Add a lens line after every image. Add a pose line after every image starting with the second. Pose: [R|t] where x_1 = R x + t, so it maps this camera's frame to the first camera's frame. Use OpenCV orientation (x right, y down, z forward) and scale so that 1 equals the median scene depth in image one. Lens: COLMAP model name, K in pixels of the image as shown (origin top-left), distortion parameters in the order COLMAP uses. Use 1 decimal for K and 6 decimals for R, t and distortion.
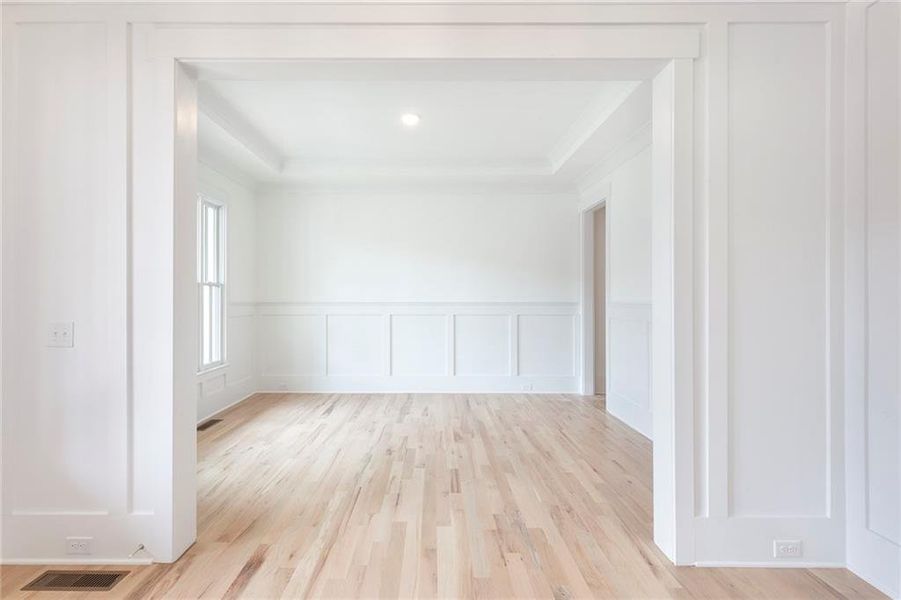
lens RADIAL K [[427.3, 0, 449.0], [0, 427.3, 297.6], [0, 0, 1]] dist [-0.013033, 0.000144]
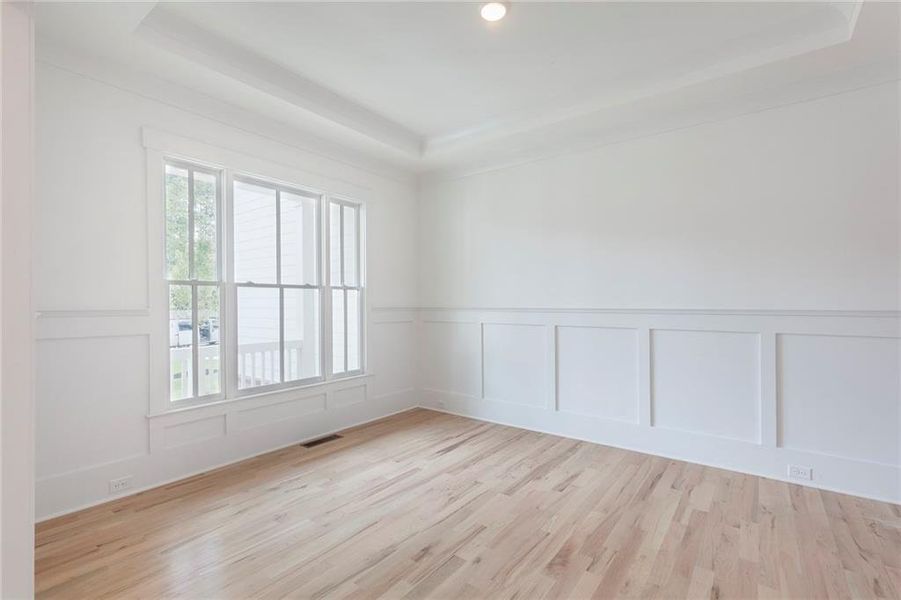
lens RADIAL K [[427.3, 0, 449.0], [0, 427.3, 297.6], [0, 0, 1]] dist [-0.013033, 0.000144]
pose [[0.787835, -0.007993, -0.615834, 0.192317], [0.000876, 0.999929, -0.011858, 0.001708], [0.615886, 0.008803, 0.787786, 0.382328]]
